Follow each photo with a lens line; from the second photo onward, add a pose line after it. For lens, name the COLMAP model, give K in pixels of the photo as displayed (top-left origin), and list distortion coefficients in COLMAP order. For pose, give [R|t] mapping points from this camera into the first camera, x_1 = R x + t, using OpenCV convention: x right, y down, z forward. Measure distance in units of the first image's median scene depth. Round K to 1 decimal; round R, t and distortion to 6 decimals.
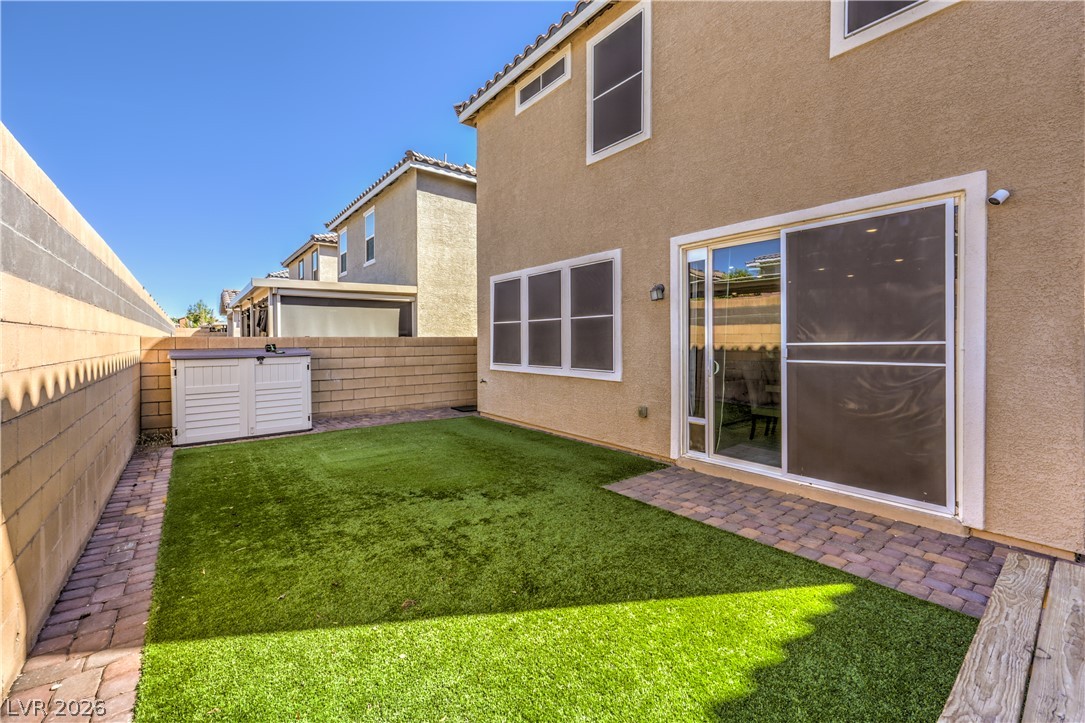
lens RADIAL K [[450.7, 0, 555.1], [0, 450.7, 344.6], [0, 0, 1]] dist [-0.003394, -0.000033]
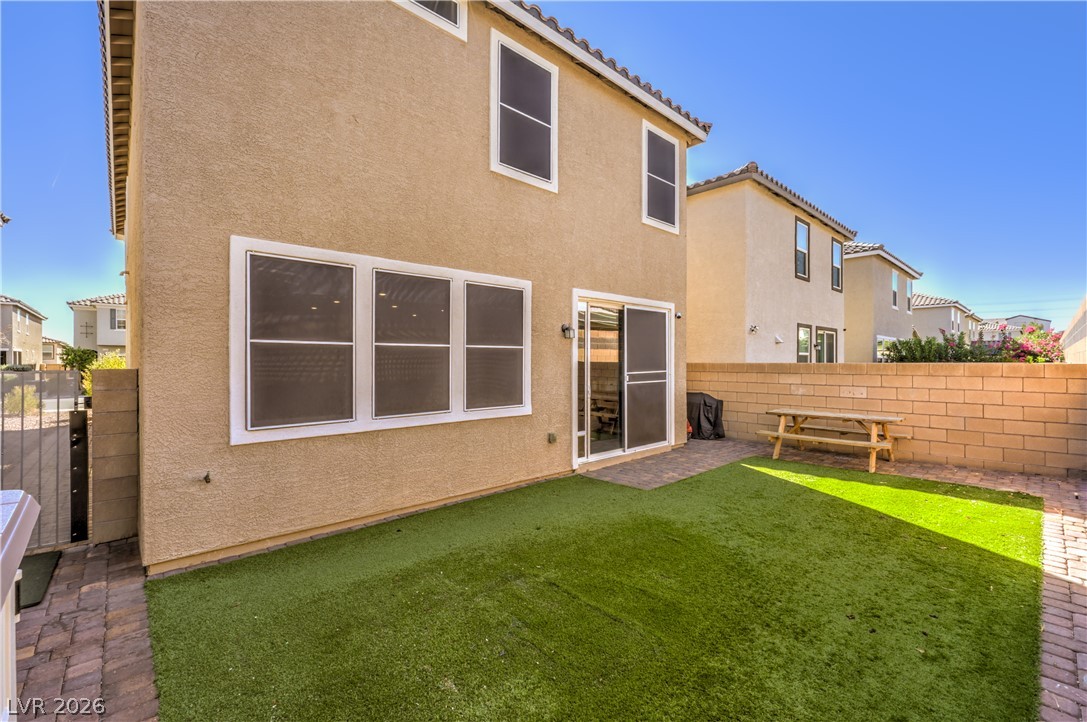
lens RADIAL K [[460.4, 0, 547.2], [0, 460.4, 362.3], [0, 0, 1]] dist [0.002625, 0.000140]
pose [[-0.060228, 0.002821, 0.998181, -0.863797], [0.010506, 0.999942, -0.002192, -0.029792], [-0.998129, 0.010355, -0.060254, 1.010728]]
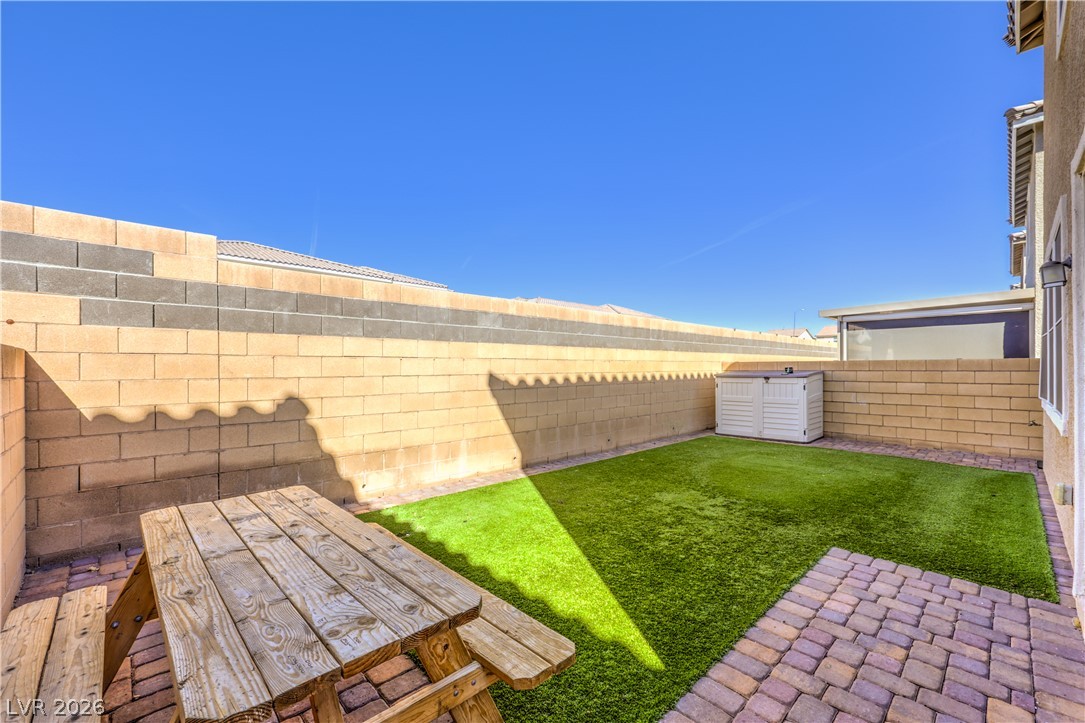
lens RADIAL K [[450.4, 0, 546.2], [0, 450.4, 355.2], [0, 0, 1]] dist [0.000176, 0.000098]
pose [[0.064871, -0.023537, -0.997616, 0.646437], [-0.005004, 0.999702, -0.023912, -0.000842], [0.997881, 0.006543, 0.064734, 0.327796]]
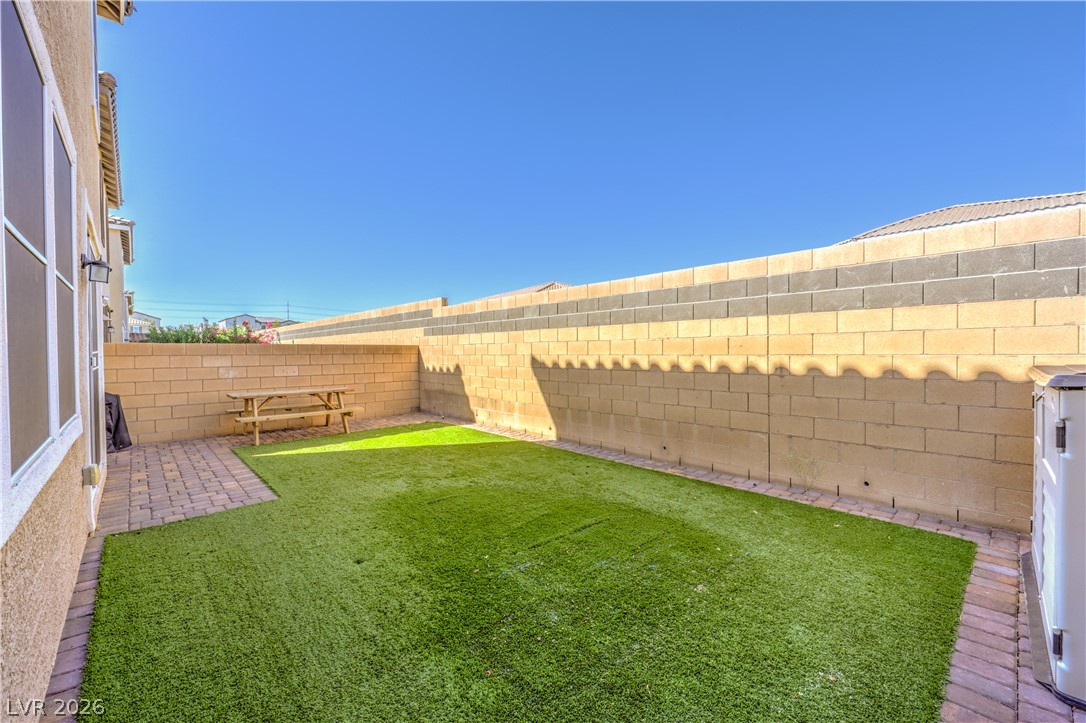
lens RADIAL K [[433.4, 0, 543.0], [0, 433.4, 361.5], [0, 0, 1]] dist [0.000264, 0.000092]
pose [[-0.997823, 0.012418, -0.064766, -0.306892], [0.010574, 0.999531, 0.028729, 0.000754], [0.065092, 0.027981, -0.997487, 1.459929]]
